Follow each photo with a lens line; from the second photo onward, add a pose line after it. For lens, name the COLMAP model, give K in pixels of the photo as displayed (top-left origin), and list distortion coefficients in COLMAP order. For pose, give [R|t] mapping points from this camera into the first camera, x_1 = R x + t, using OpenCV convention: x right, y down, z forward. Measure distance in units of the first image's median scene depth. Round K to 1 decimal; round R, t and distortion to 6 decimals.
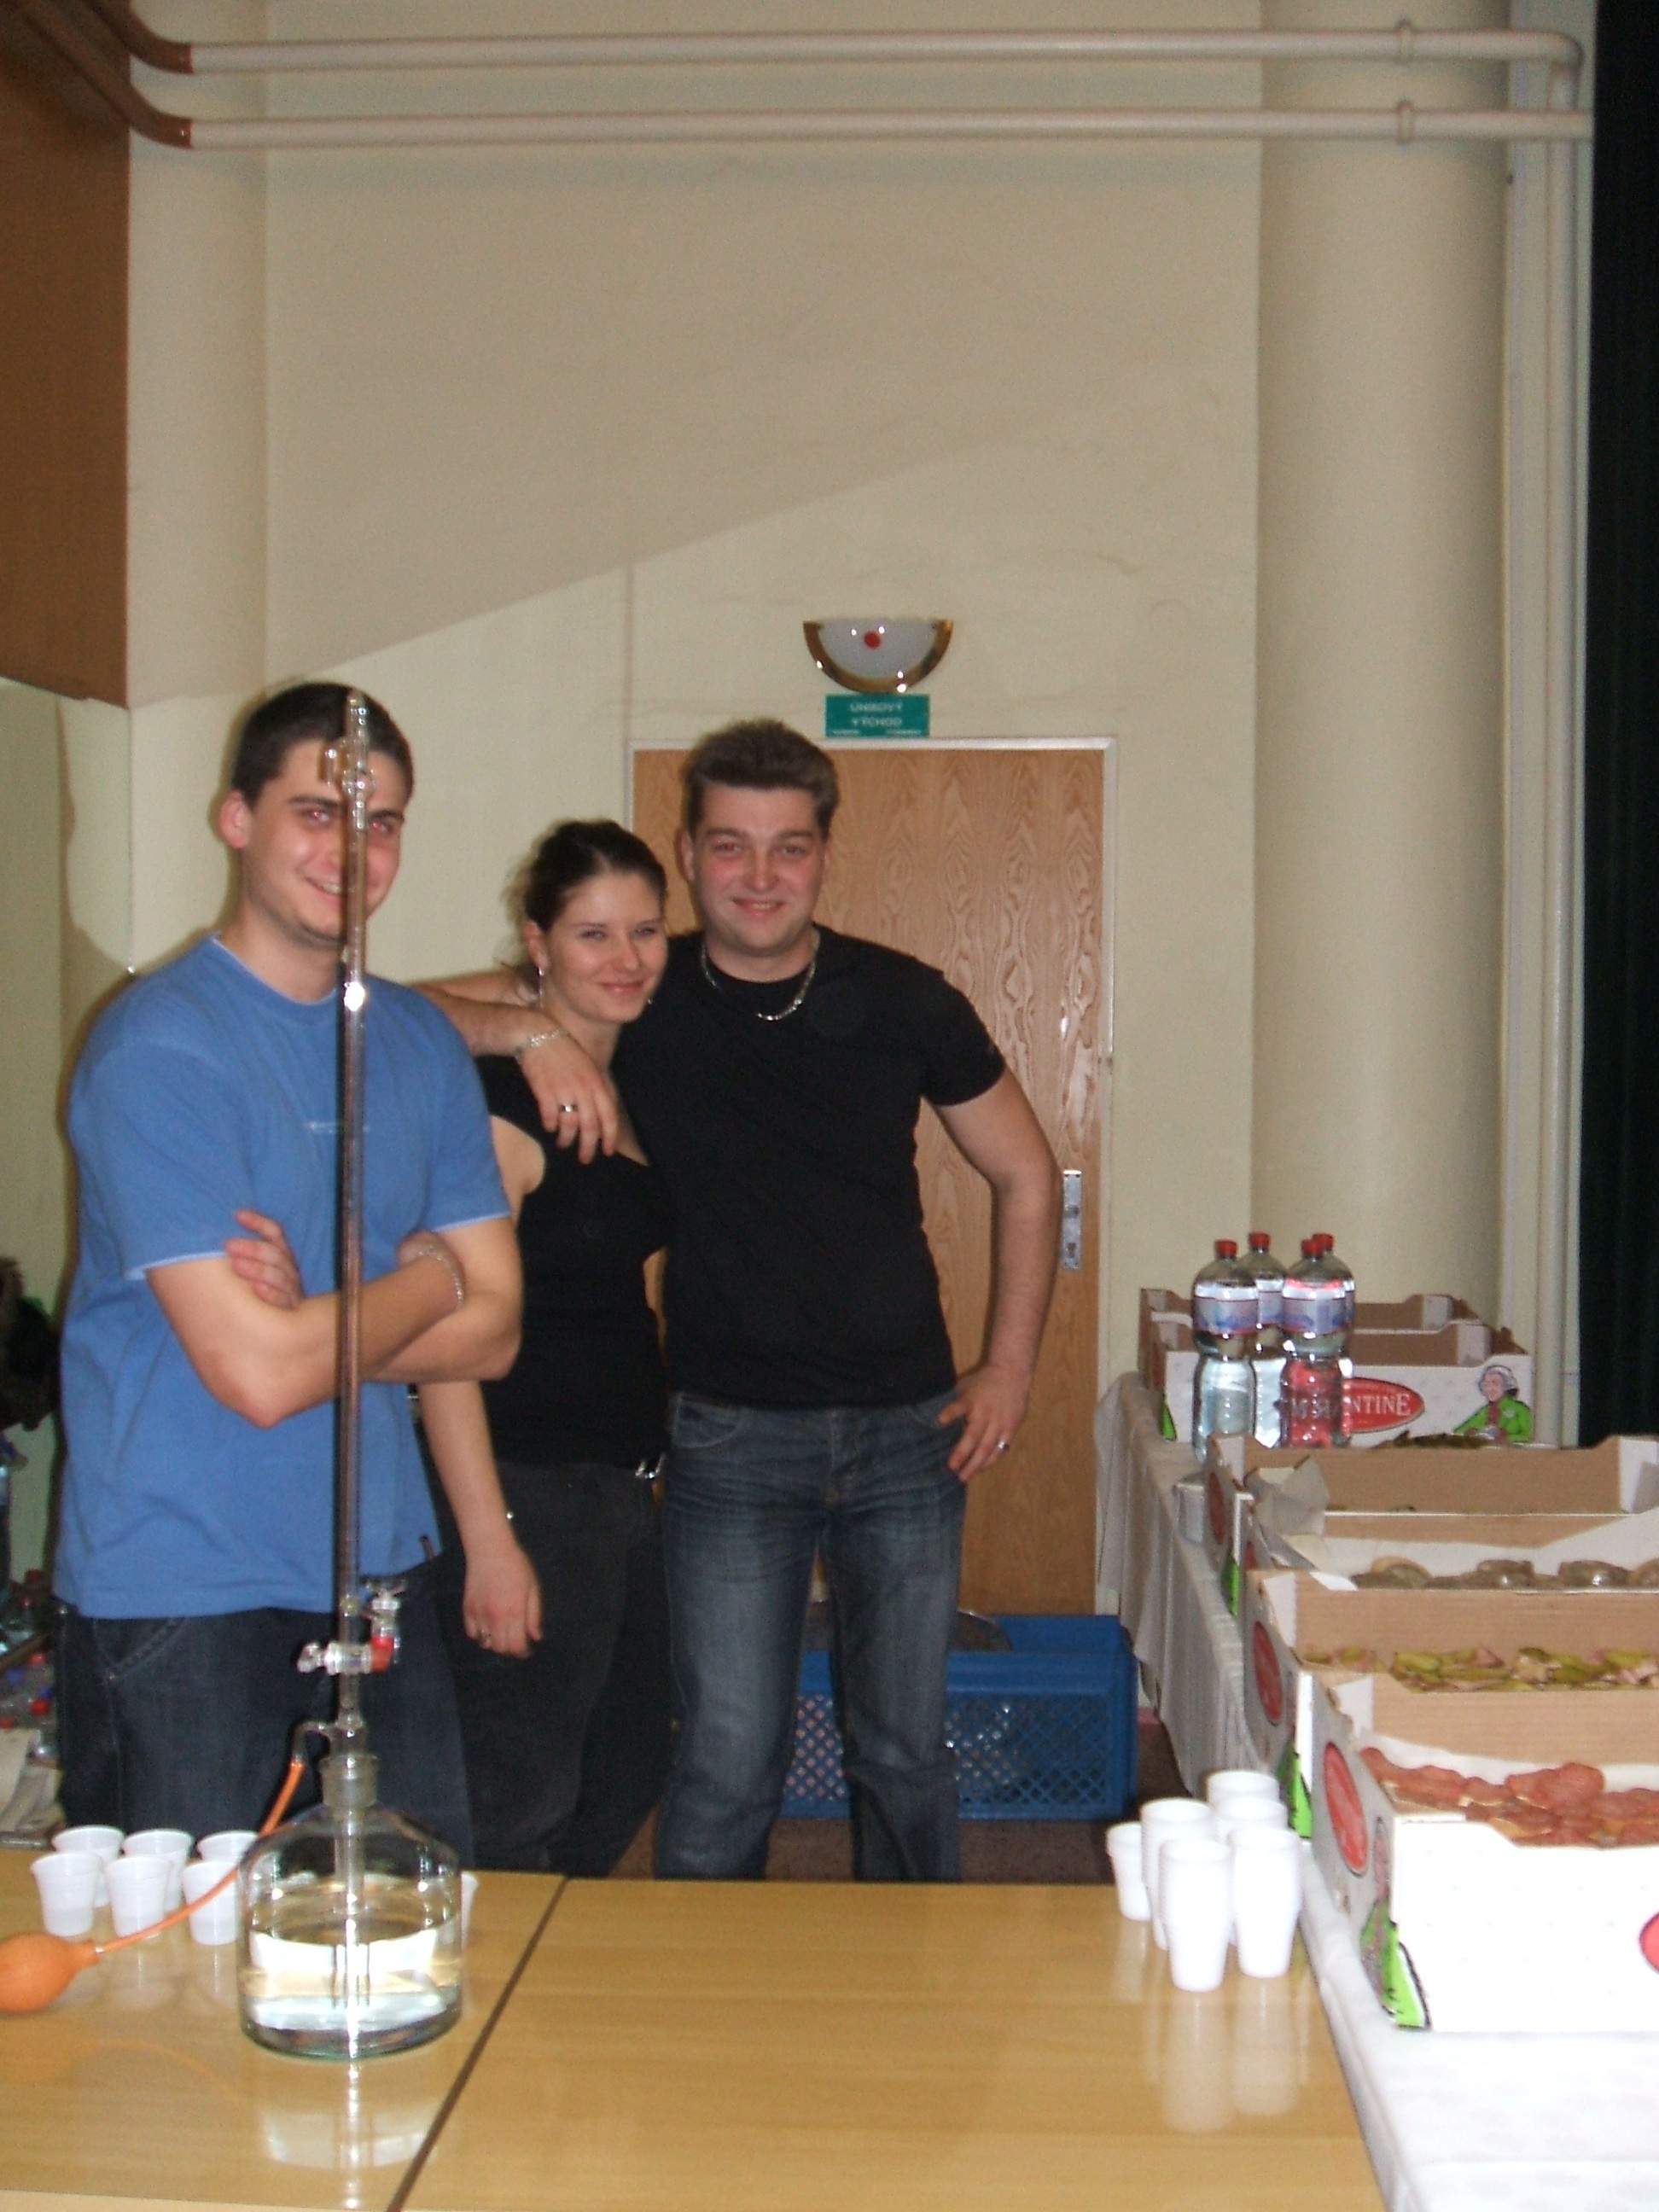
lens RADIAL K [[2541.4, 0, 829.5], [0, 2541.4, 1106.0], [0, 0, 1]] dist [-0.104232, 0.013171]
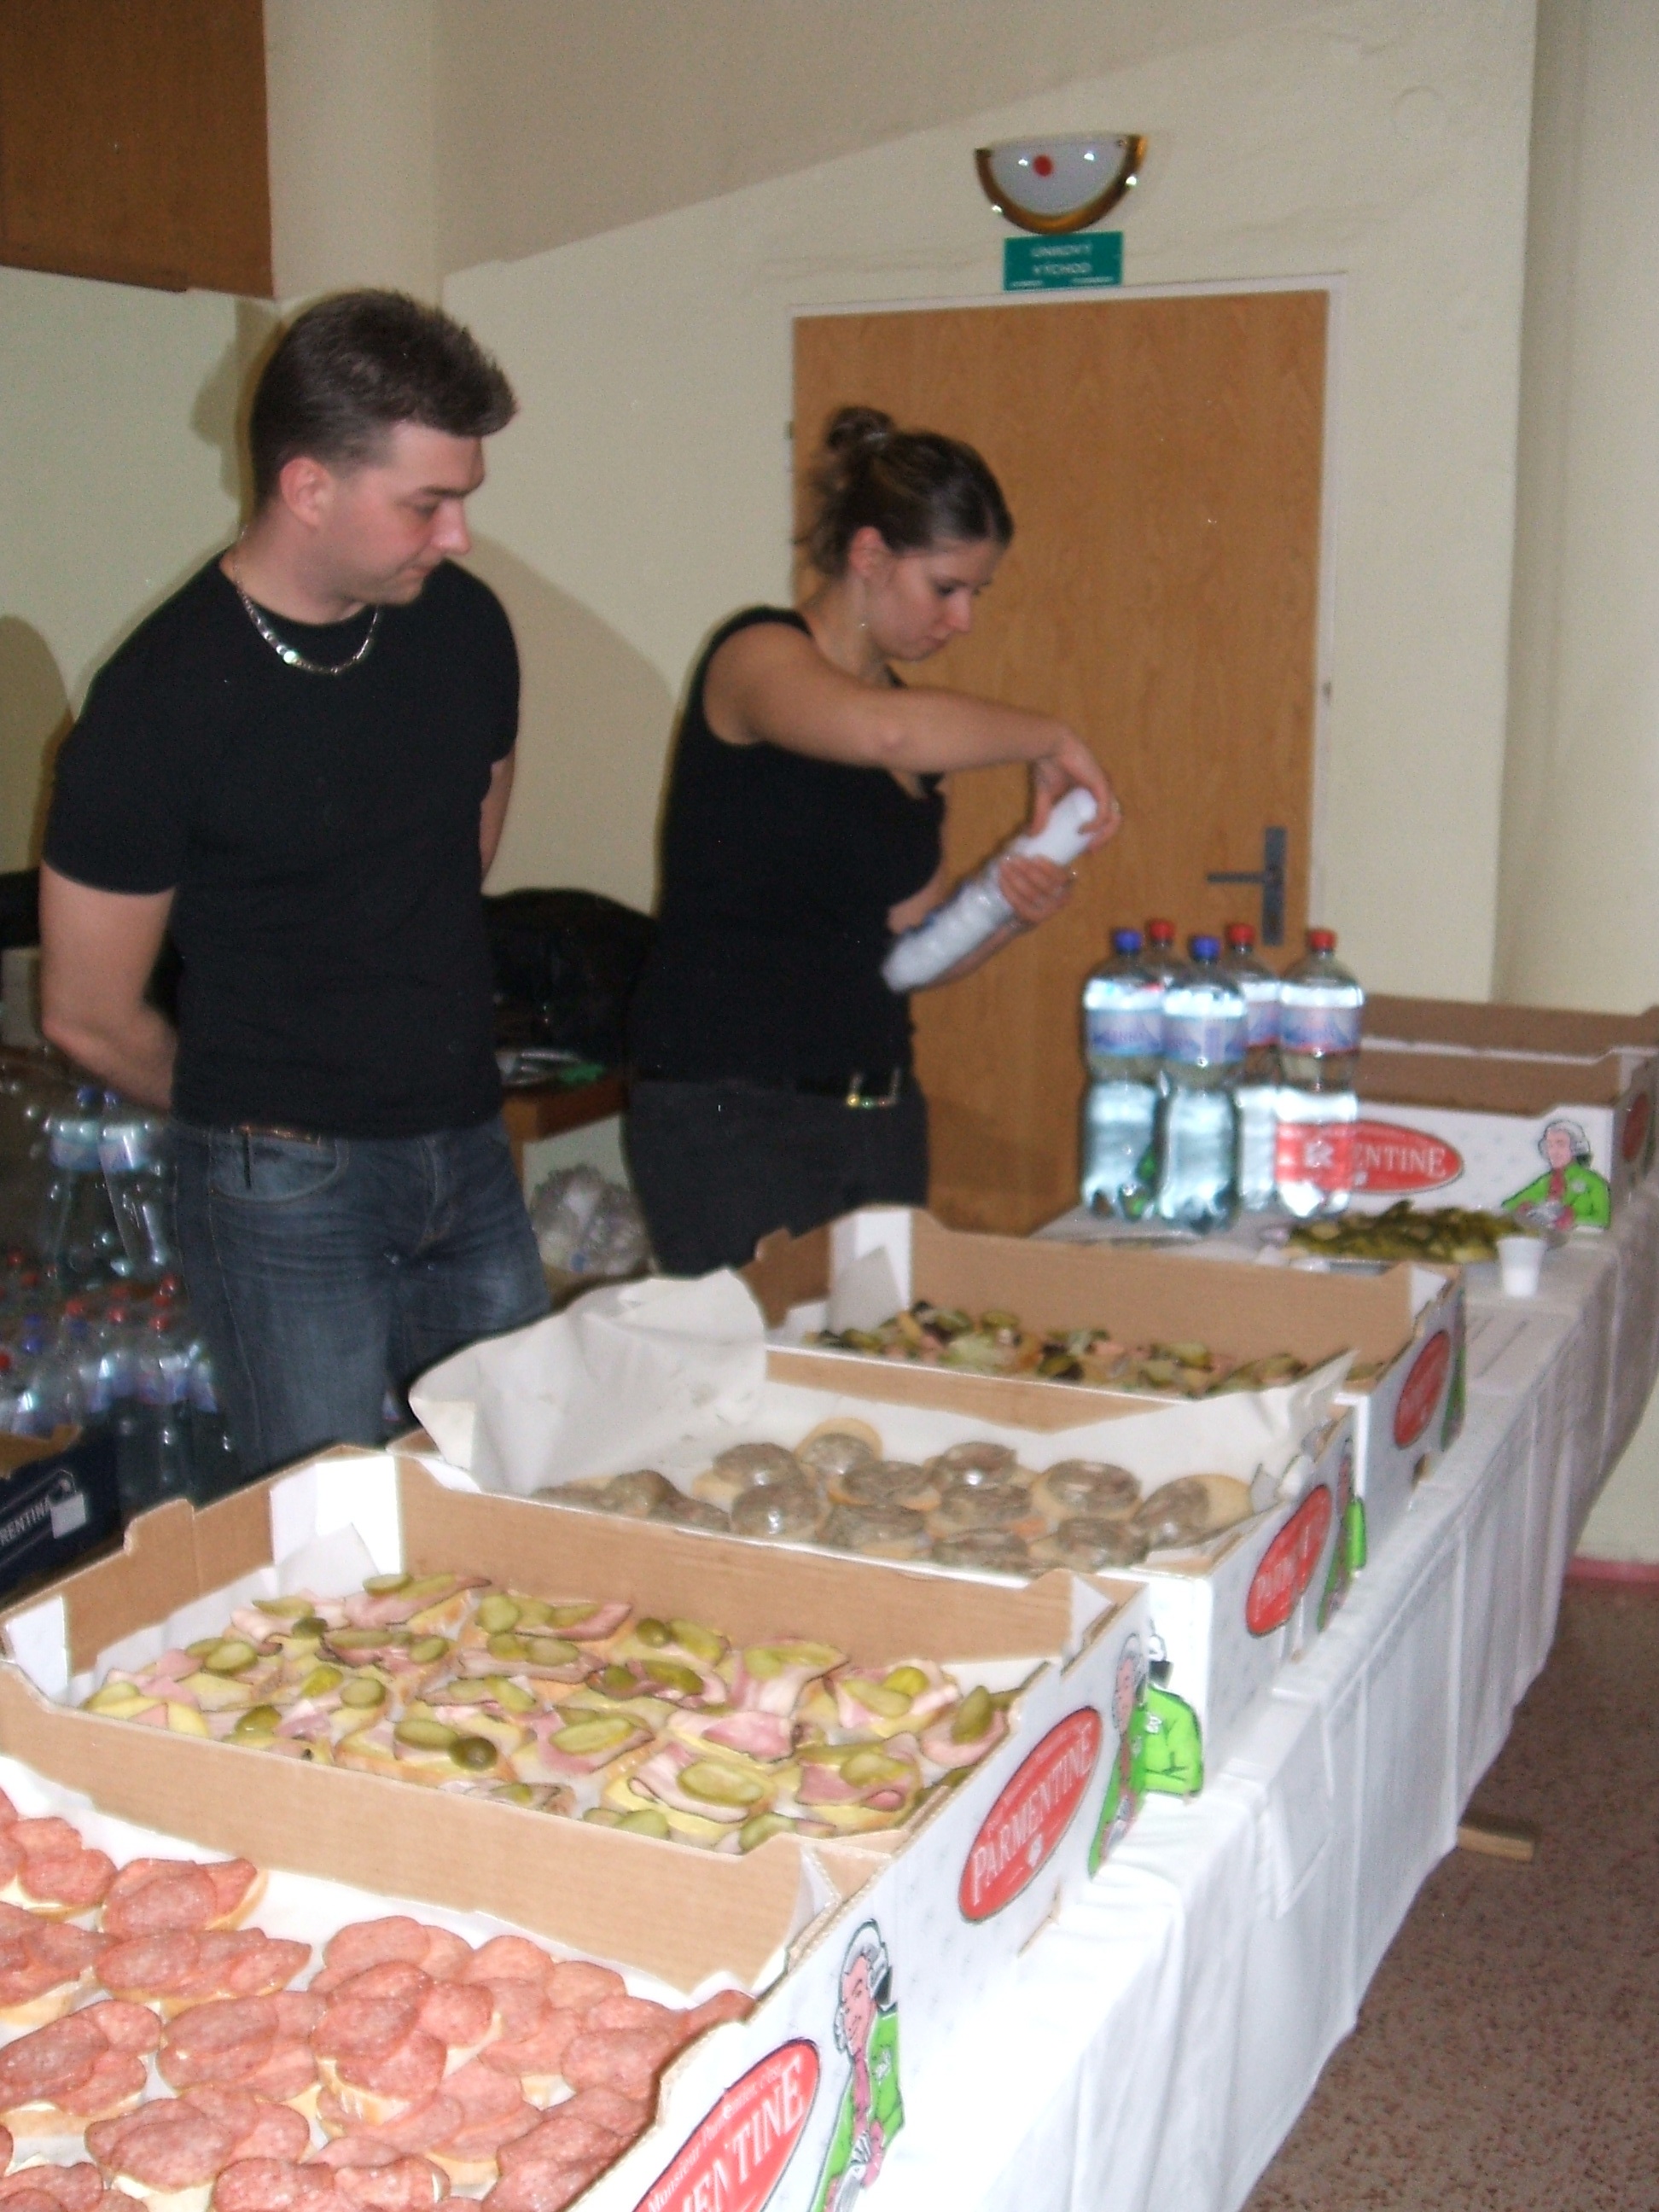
lens RADIAL K [[2499.4, 0, 829.5], [0, 2499.4, 1106.0], [0, 0, 1]] dist [-0.159121, 0.200393]
pose [[0.923896, 0.068433, -0.376476, 0.336860], [-0.008121, 0.987163, 0.159509, -0.013778], [0.382558, -0.144312, 0.912591, 0.264161]]
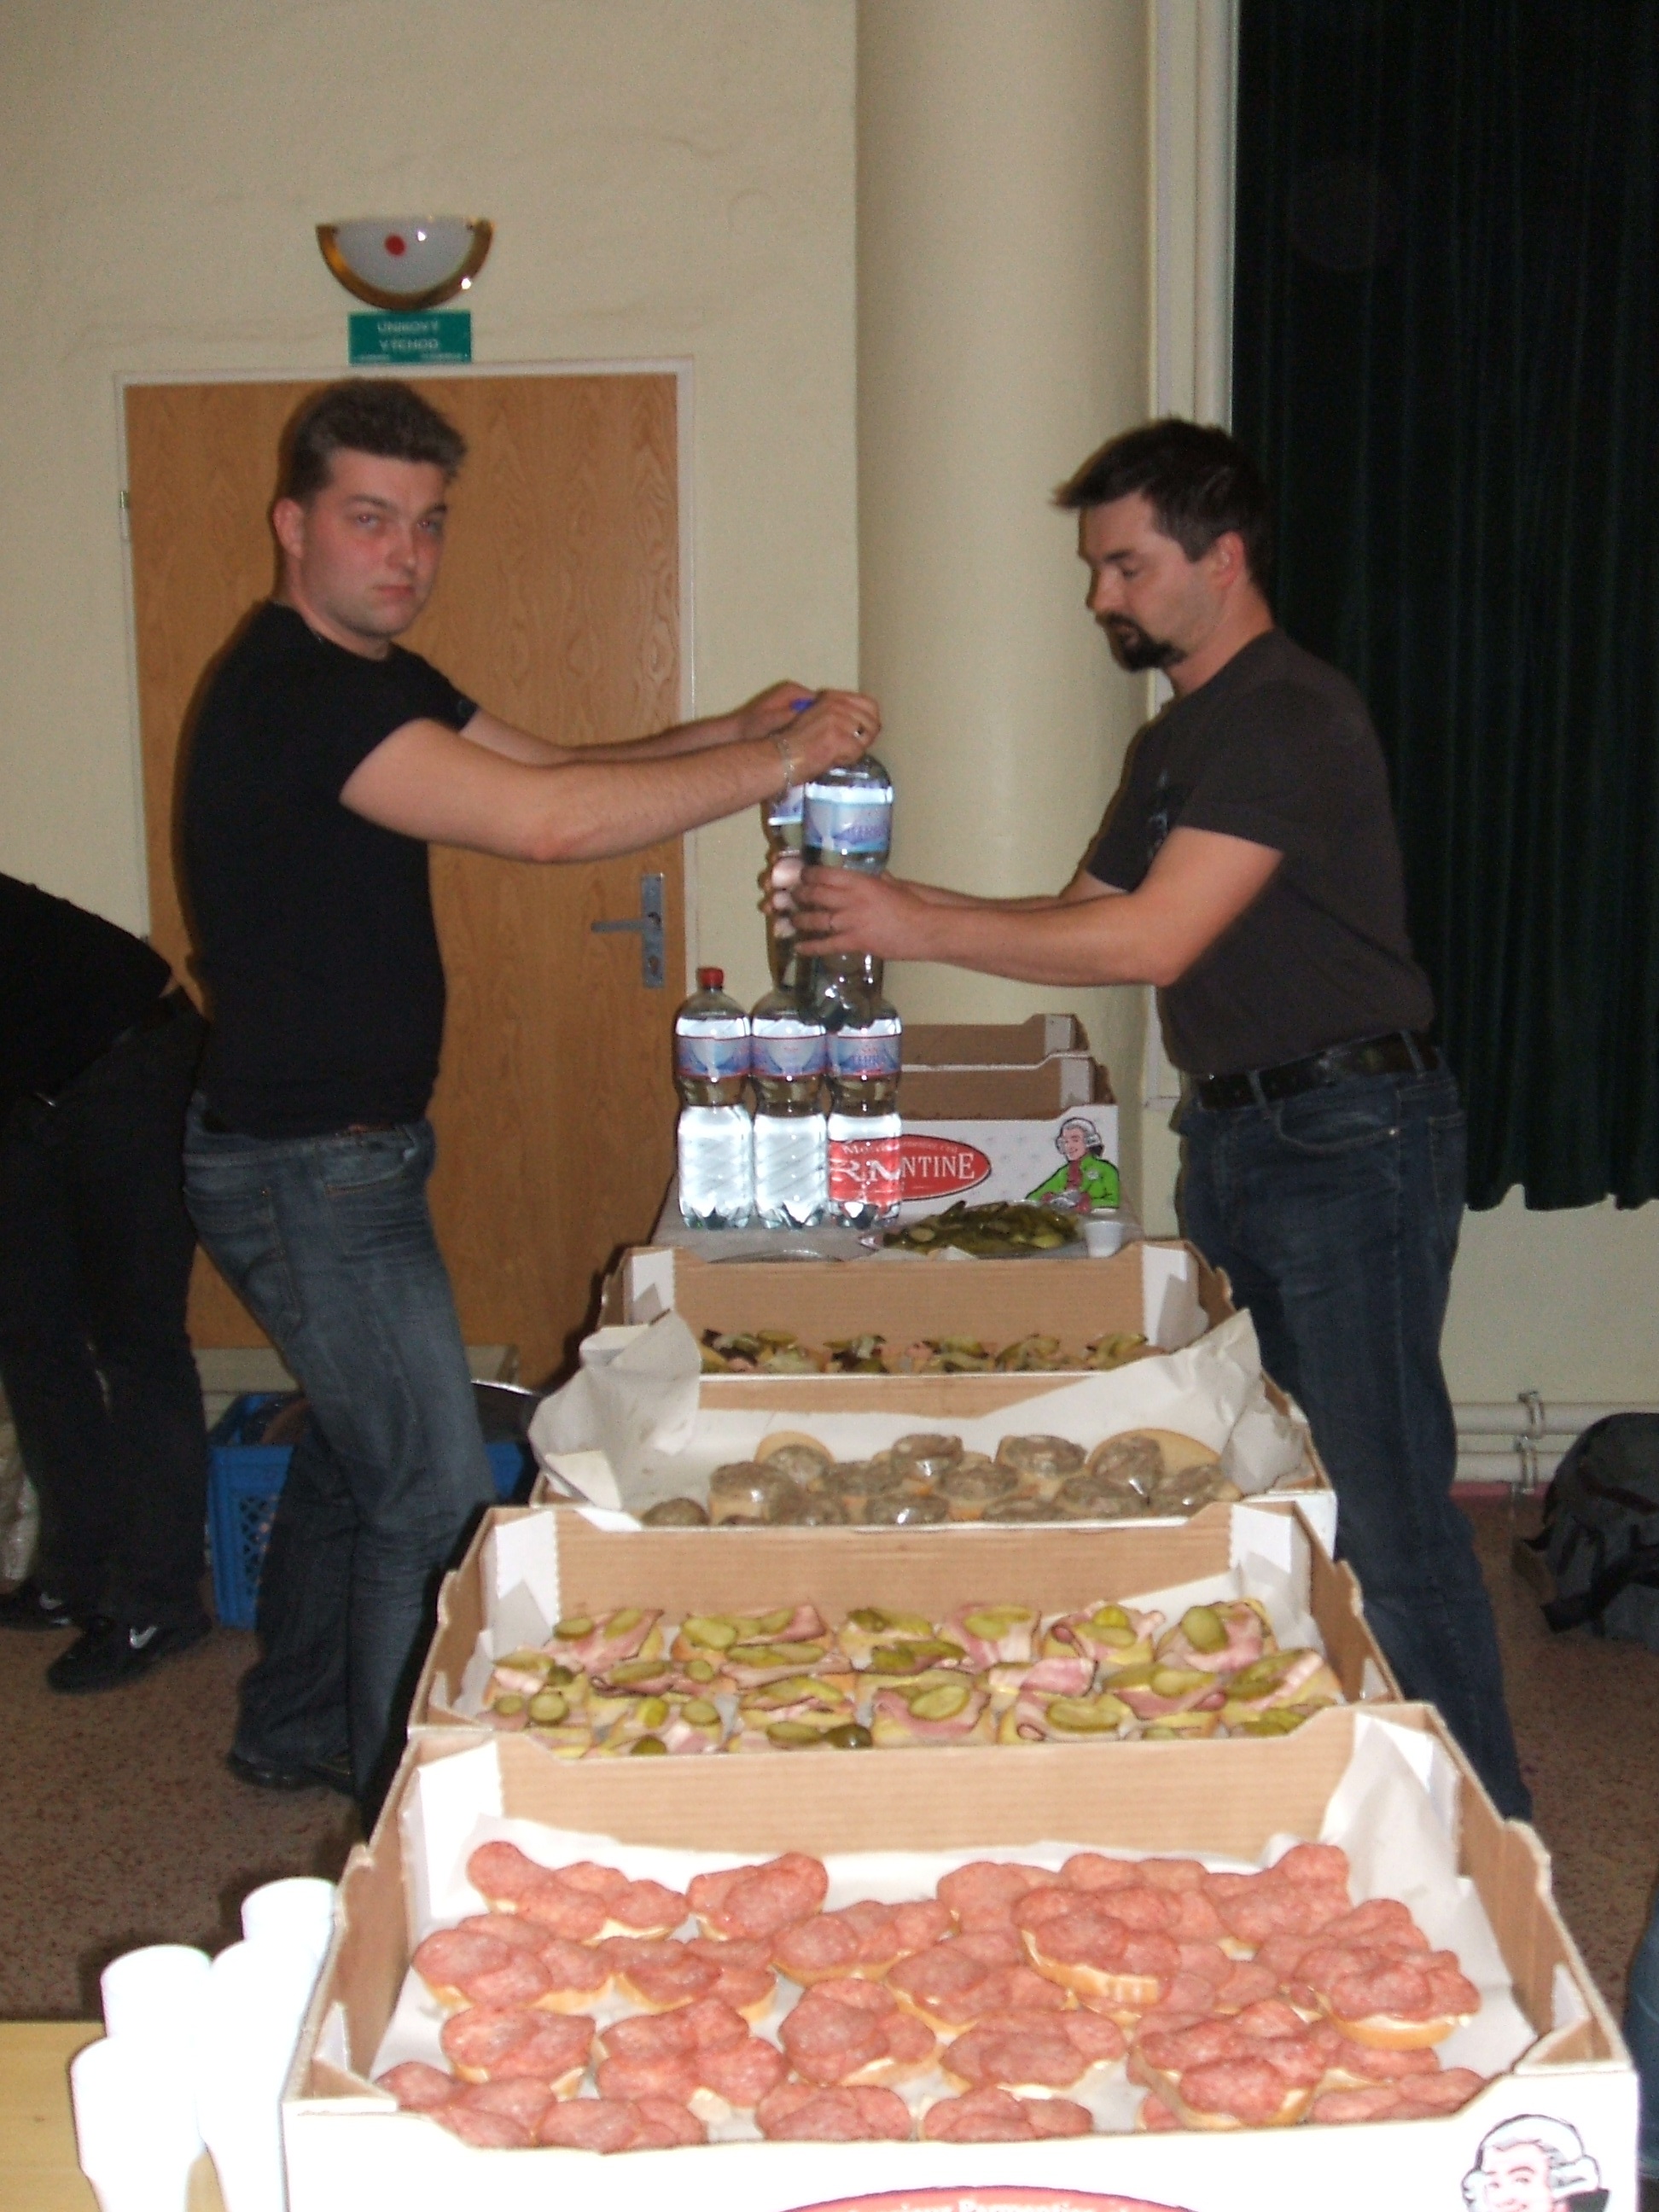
lens RADIAL K [[2541.4, 0, 829.5], [0, 2541.4, 1106.0], [0, 0, 1]] dist [-0.104232, 0.013171]
pose [[0.998661, -0.024174, 0.045741, 0.143655], [0.017369, 0.989466, 0.143721, -0.023994], [-0.048733, -0.142734, 0.988561, 0.168697]]
